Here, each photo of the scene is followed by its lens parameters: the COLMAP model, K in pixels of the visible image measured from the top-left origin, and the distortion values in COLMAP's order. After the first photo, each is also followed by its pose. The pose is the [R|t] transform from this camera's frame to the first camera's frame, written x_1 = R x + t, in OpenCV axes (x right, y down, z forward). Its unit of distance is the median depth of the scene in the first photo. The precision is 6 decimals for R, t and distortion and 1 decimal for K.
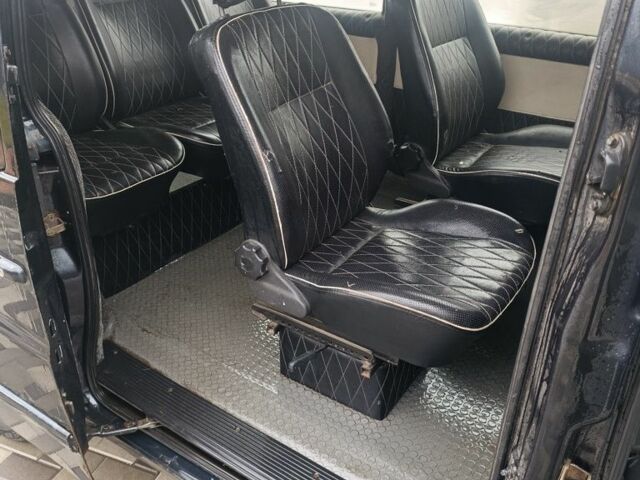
lens RADIAL K [[577.5, 0, 316.0], [0, 577.5, 236.6], [0, 0, 1]] dist [0.009770, -0.018001]
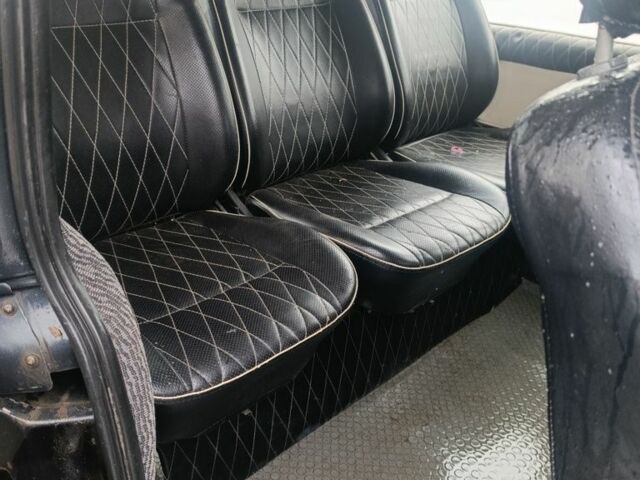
lens RADIAL K [[545.8, 0, 320.0], [0, 545.8, 240.0], [0, 0, 1]] dist [0.023174, -0.000750]
pose [[0.976873, 0.133795, -0.166788, -0.172491], [-0.134406, 0.990897, 0.007672, -0.179233], [0.166296, 0.014922, 0.985963, 0.453410]]
